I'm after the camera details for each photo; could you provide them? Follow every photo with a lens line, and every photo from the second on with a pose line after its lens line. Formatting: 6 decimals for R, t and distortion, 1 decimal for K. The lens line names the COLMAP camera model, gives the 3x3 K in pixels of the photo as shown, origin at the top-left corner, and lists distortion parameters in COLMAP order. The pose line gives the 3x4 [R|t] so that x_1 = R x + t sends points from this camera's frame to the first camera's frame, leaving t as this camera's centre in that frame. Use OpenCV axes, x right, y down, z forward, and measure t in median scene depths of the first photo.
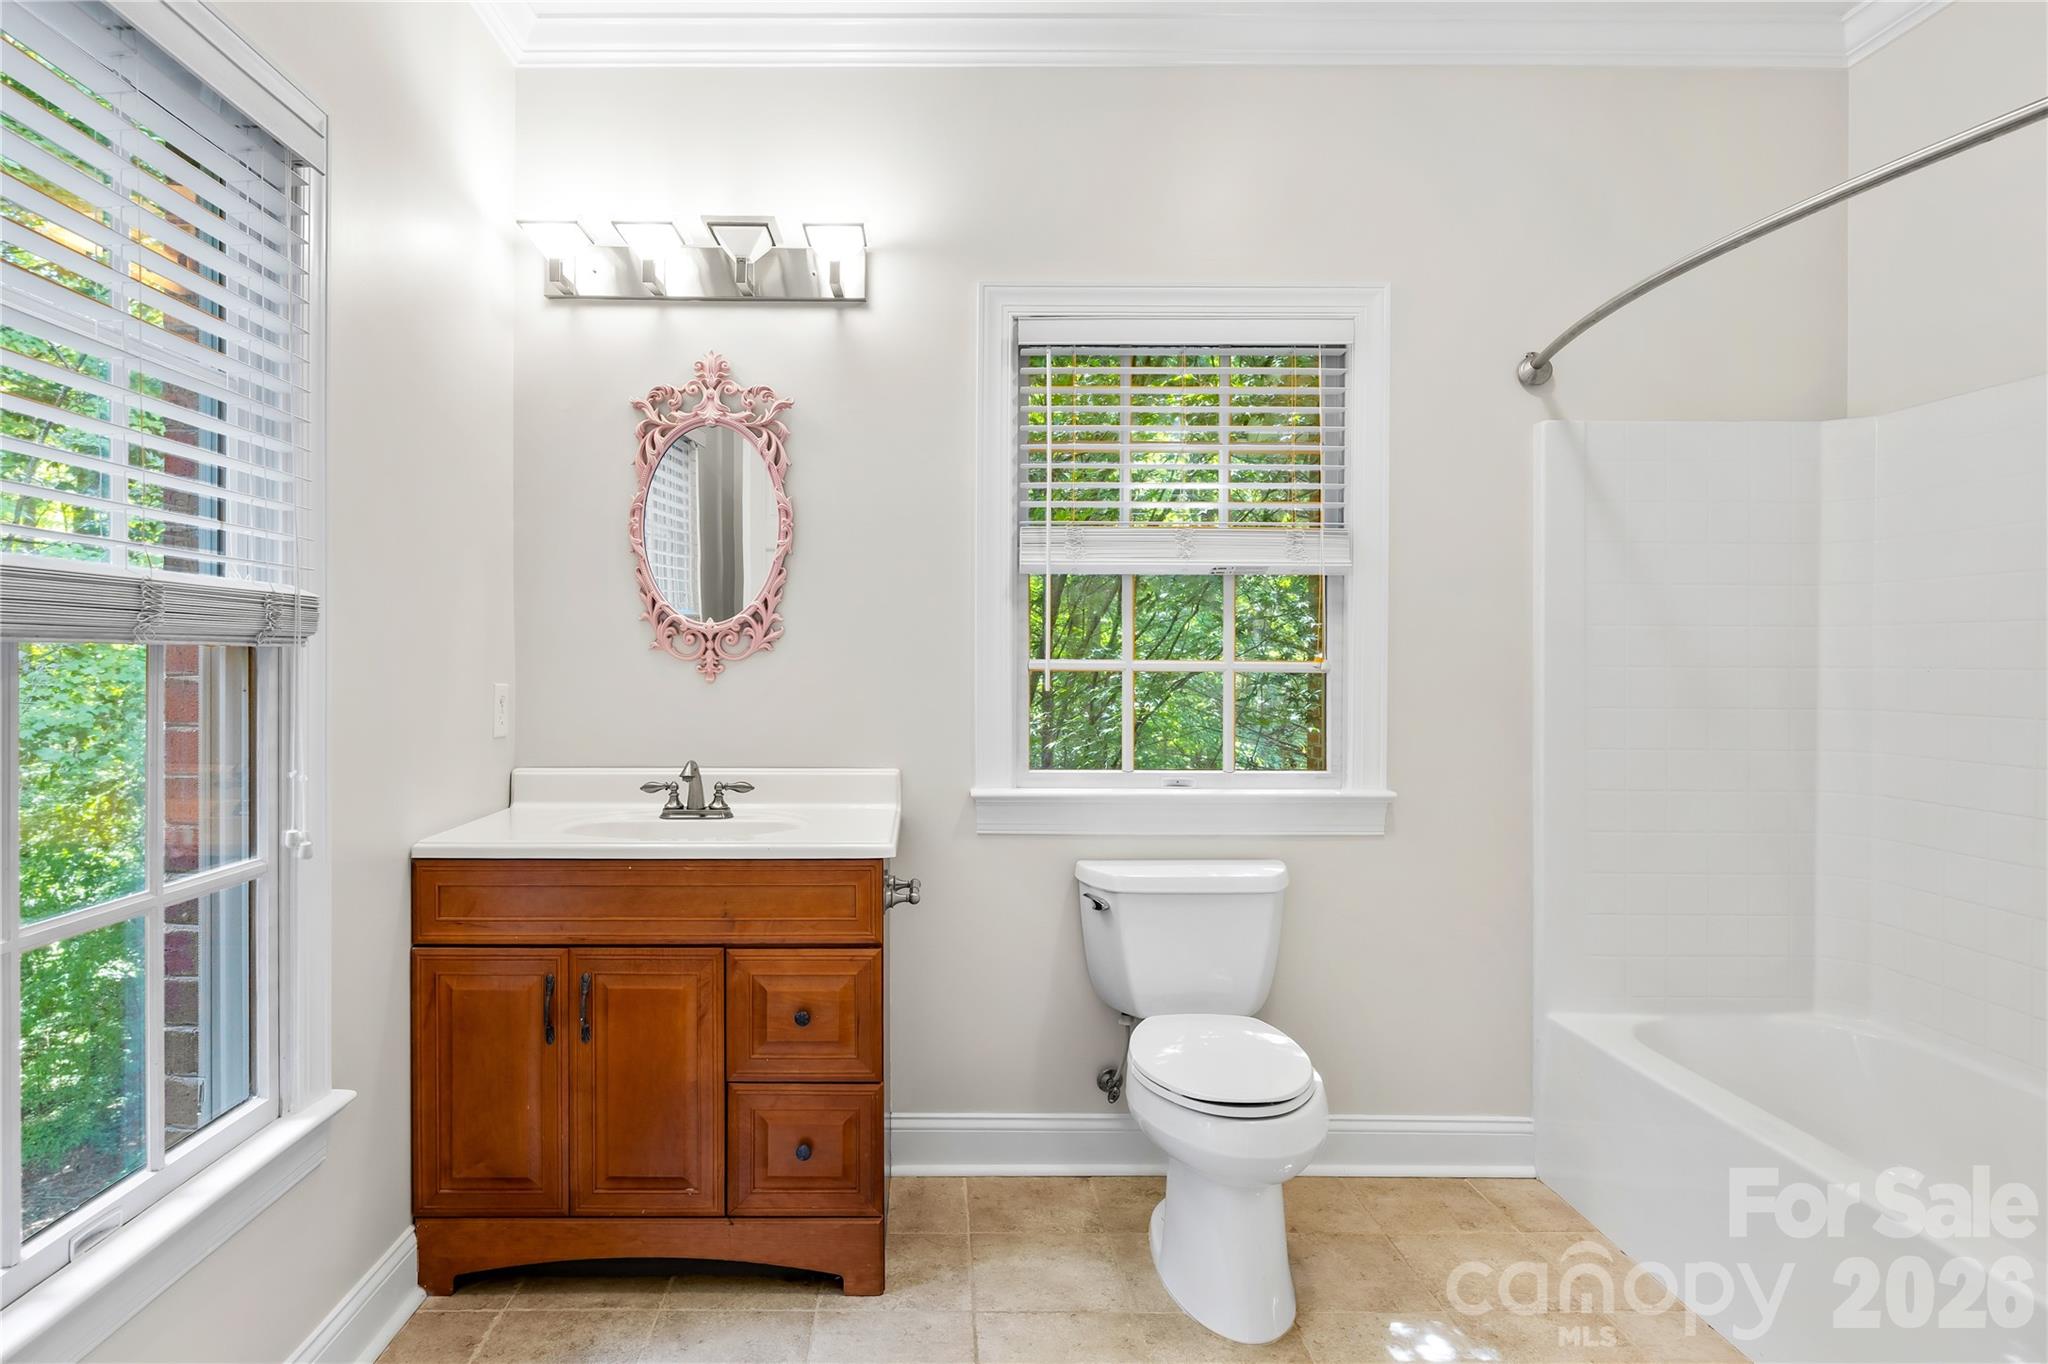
lens RADIAL K [[1095.1, 0, 980.2], [0, 1095.1, 677.1], [0, 0, 1]] dist [-0.001618, -0.000254]
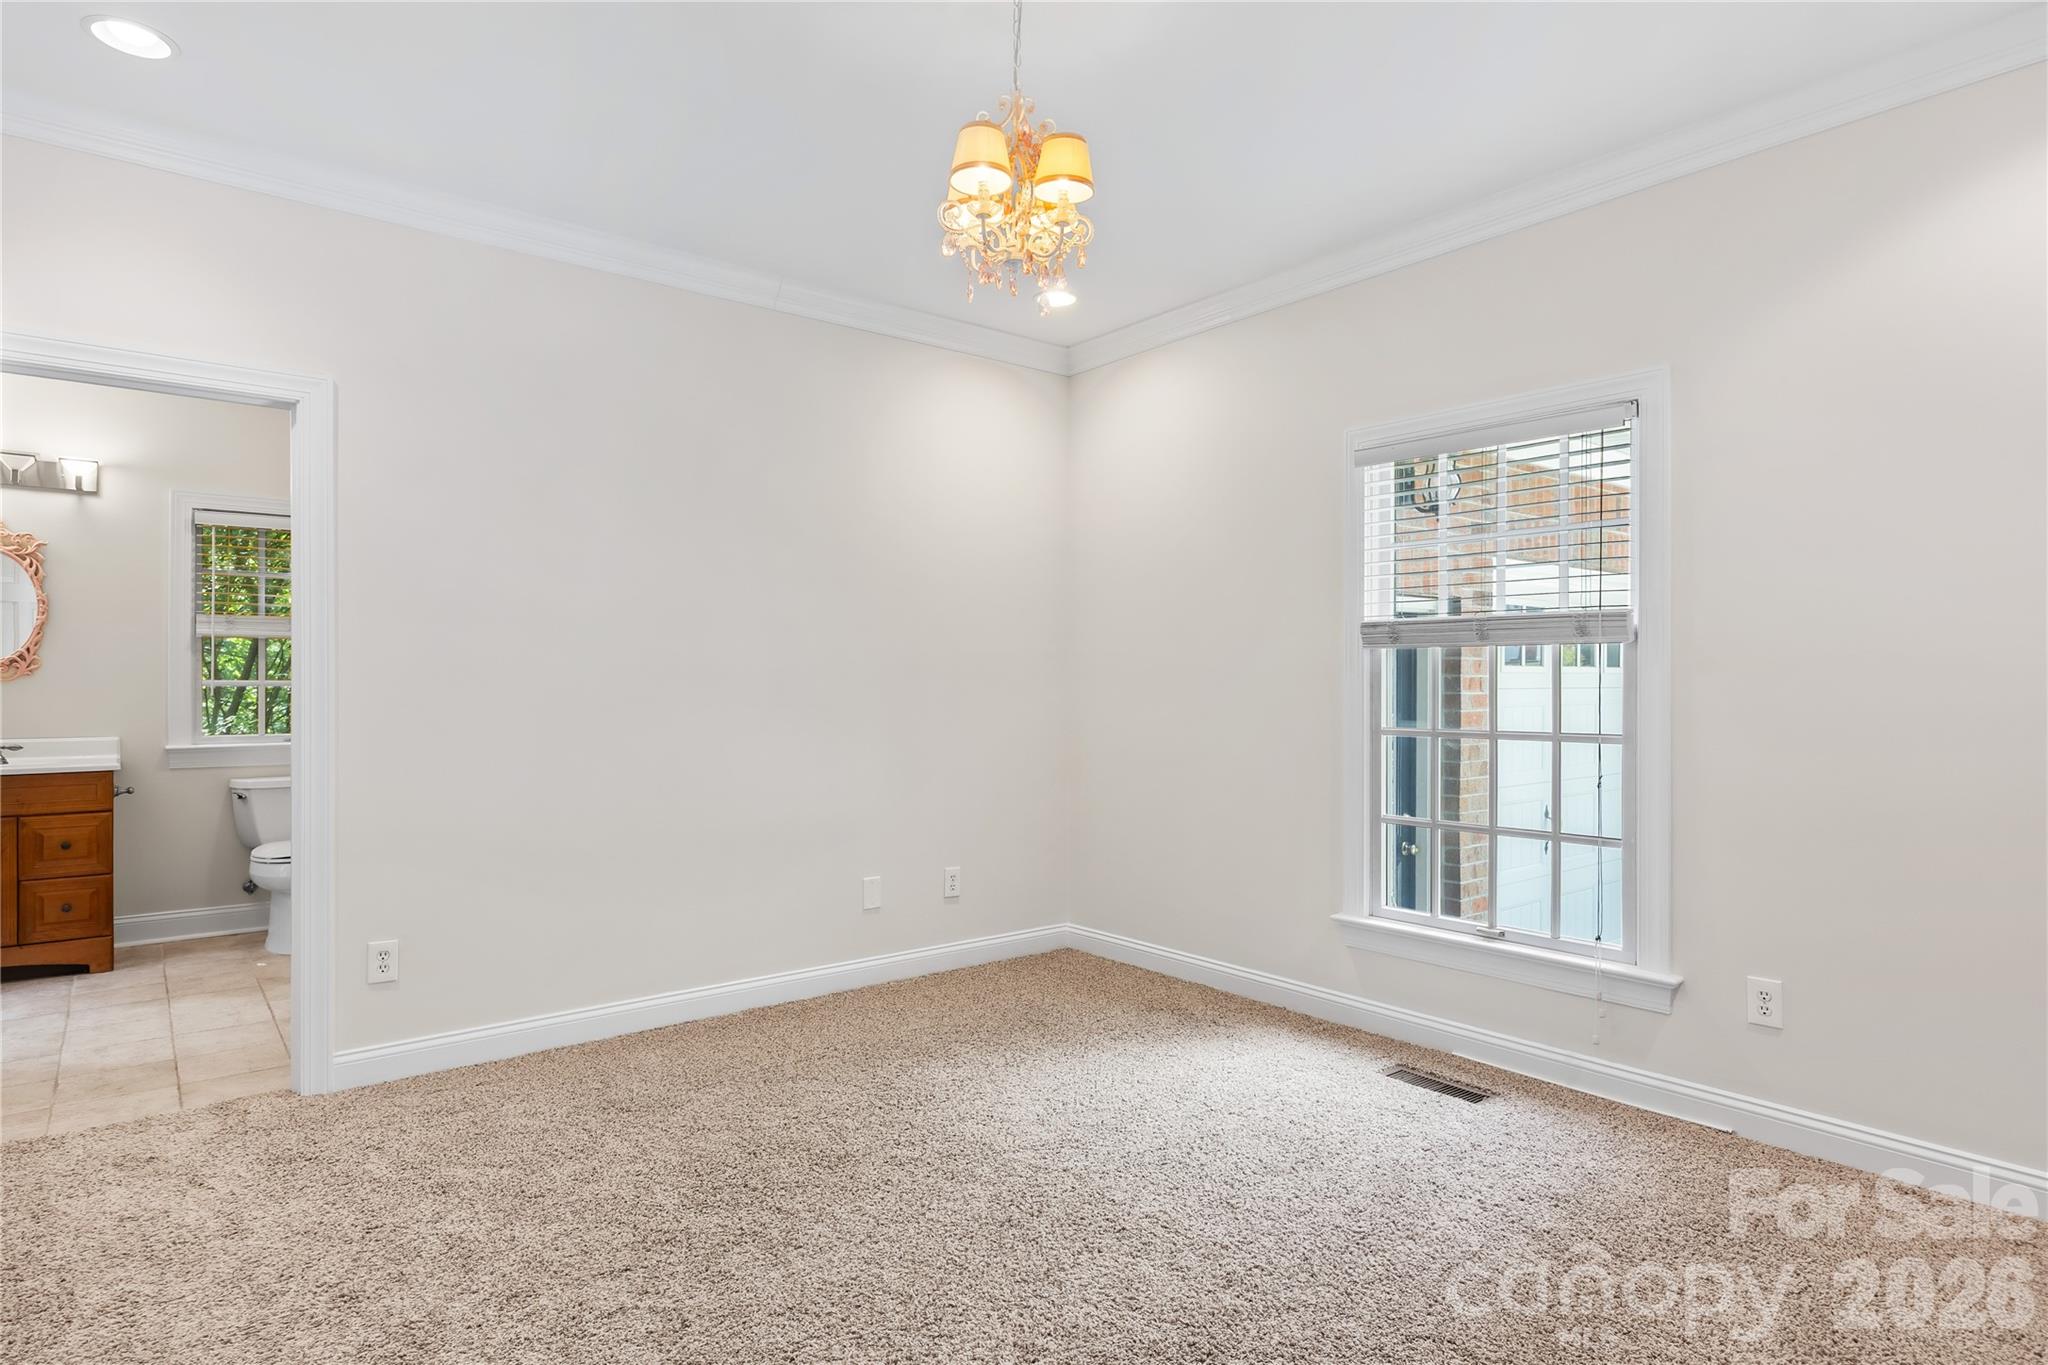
lens RADIAL K [[1095.1, 0, 980.2], [0, 1095.1, 677.6], [0, 0, 1]] dist [-0.001618, -0.000254]
pose [[0.815100, 0.000350, 0.579321, 0.049169], [0.013243, 0.999727, -0.019236, 0.039394], [-0.579169, 0.023351, 0.814873, -1.550922]]
